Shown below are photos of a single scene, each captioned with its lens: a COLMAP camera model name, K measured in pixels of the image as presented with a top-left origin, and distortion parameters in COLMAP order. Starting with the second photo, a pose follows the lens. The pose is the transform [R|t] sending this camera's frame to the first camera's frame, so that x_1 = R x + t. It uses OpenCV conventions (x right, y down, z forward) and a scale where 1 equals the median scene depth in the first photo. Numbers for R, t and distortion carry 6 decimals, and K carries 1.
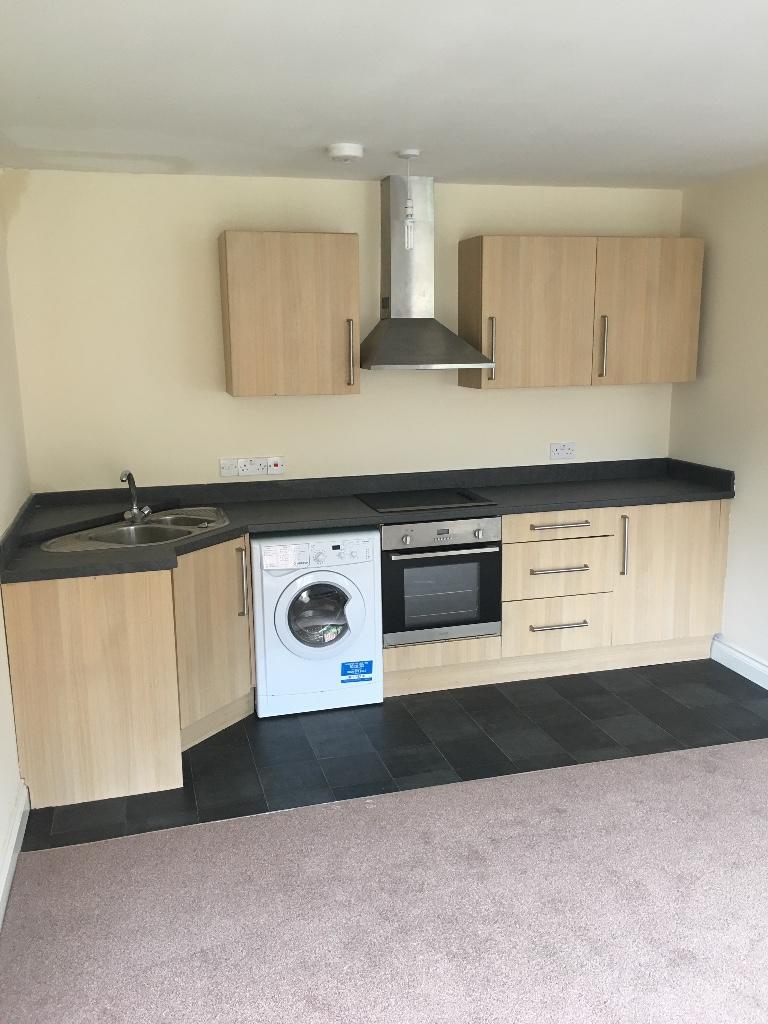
lens RADIAL K [[861.6, 0, 384.0], [0, 861.6, 512.0], [0, 0, 1]] dist [0.008079, -0.004707]
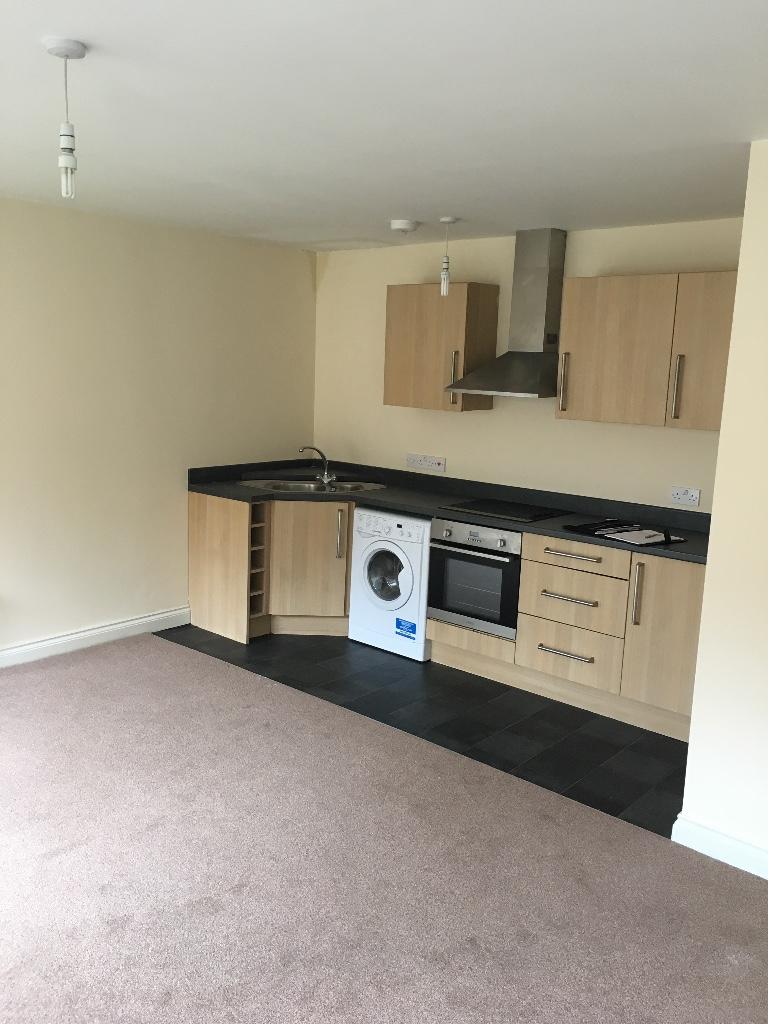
lens RADIAL K [[865.8, 0, 384.0], [0, 865.8, 512.0], [0, 0, 1]] dist [-0.006879, -0.003411]
pose [[0.553341, 0.176998, -0.813932, 0.926698], [-0.202959, 0.976361, 0.074341, -0.066738], [0.807850, 0.124059, 0.576183, 0.221432]]
